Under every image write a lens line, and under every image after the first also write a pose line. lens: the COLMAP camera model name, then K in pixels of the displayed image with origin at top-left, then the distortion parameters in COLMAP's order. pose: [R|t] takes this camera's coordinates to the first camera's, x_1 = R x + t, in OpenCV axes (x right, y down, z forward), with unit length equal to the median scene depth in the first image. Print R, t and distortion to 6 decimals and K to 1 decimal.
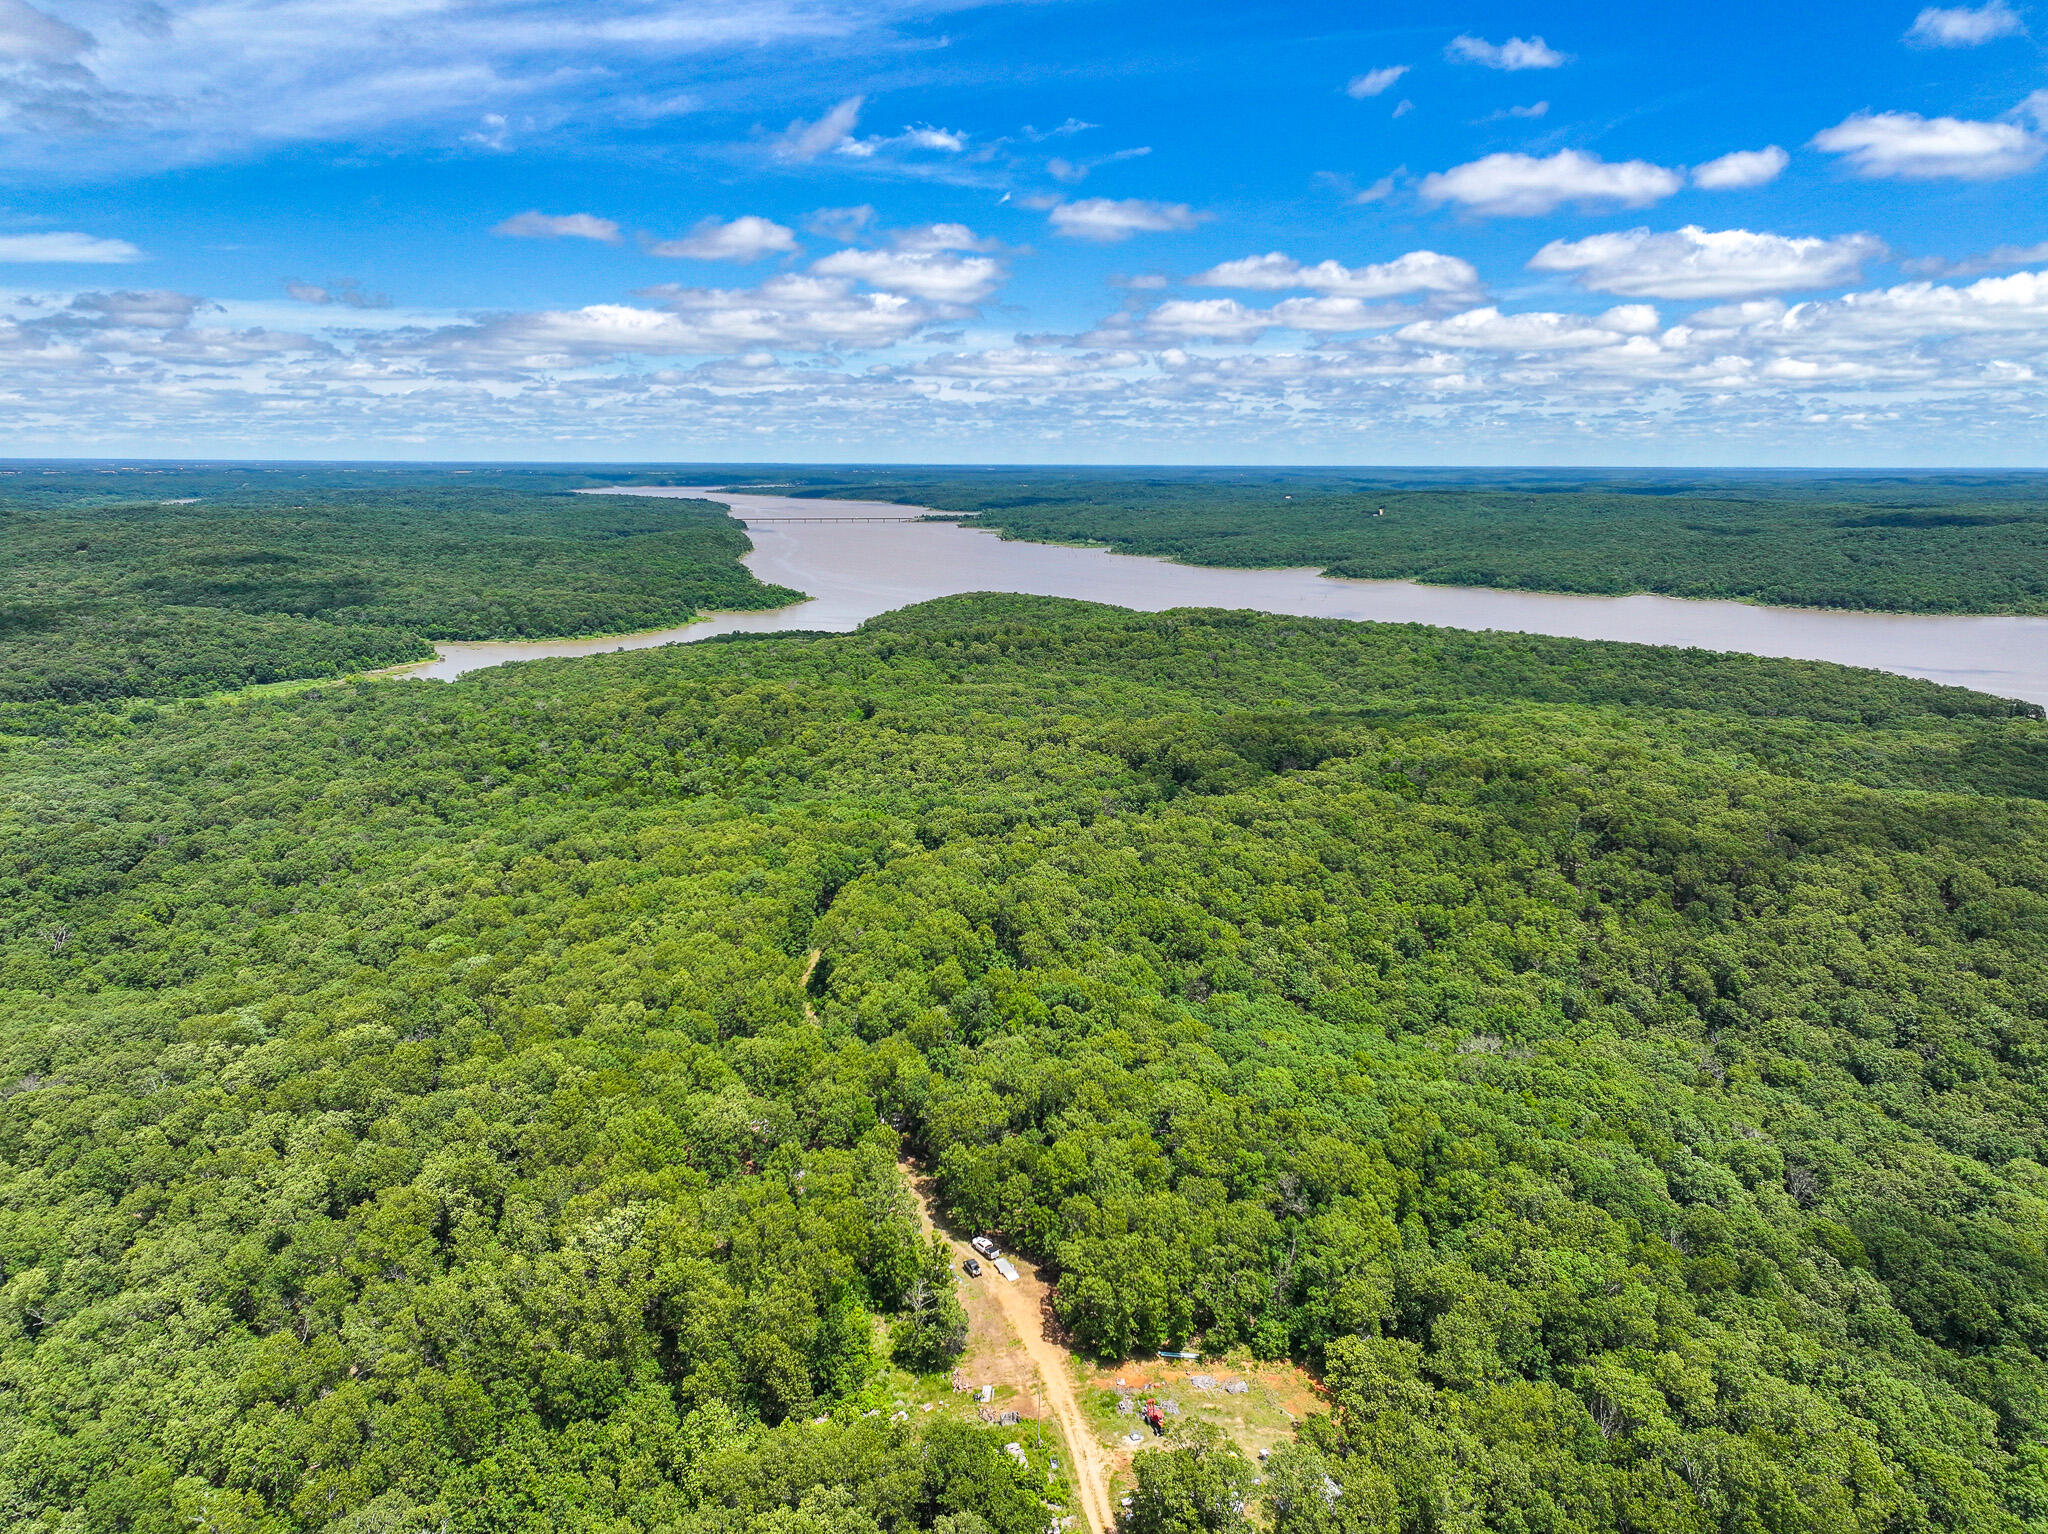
lens RADIAL K [[1445.3, 0, 1016.3], [0, 1445.3, 753.9], [0, 0, 1]] dist [-0.002067, 0.017263]
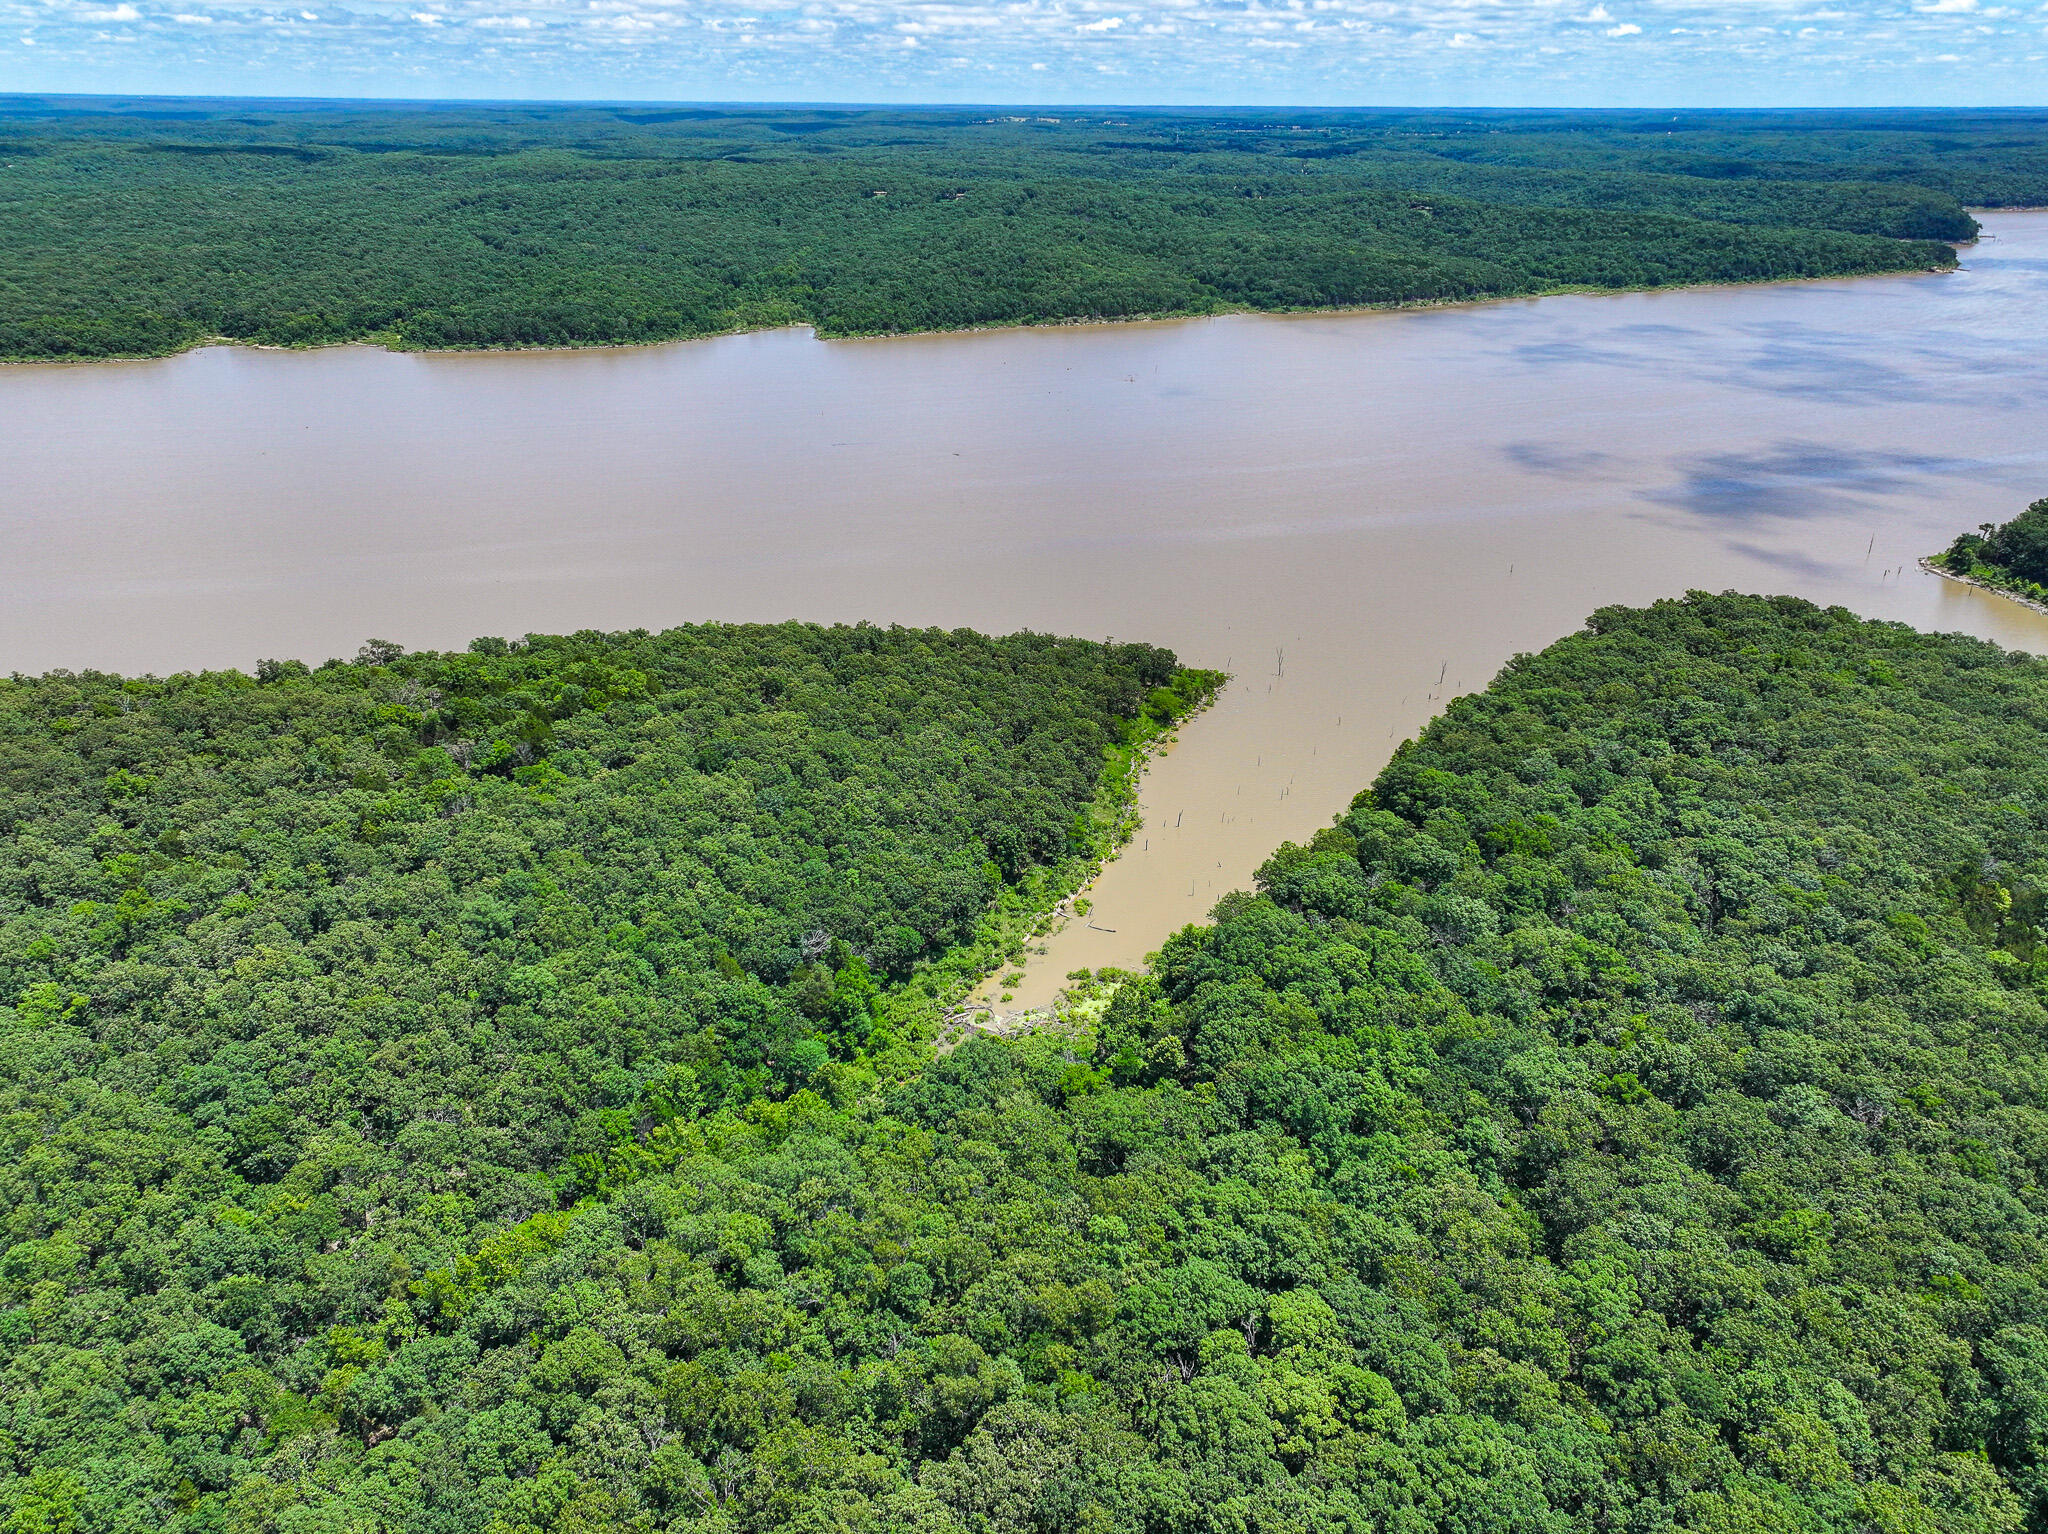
lens RADIAL K [[1445.3, 0, 1034.9], [0, 1445.3, 679.1], [0, 0, 1]] dist [-0.002067, 0.017263]
pose [[0.598785, -0.300991, 0.742200, 0.194583], [0.154850, 0.952718, 0.261436, -0.101379], [-0.785797, -0.041614, 0.617082, 0.458368]]
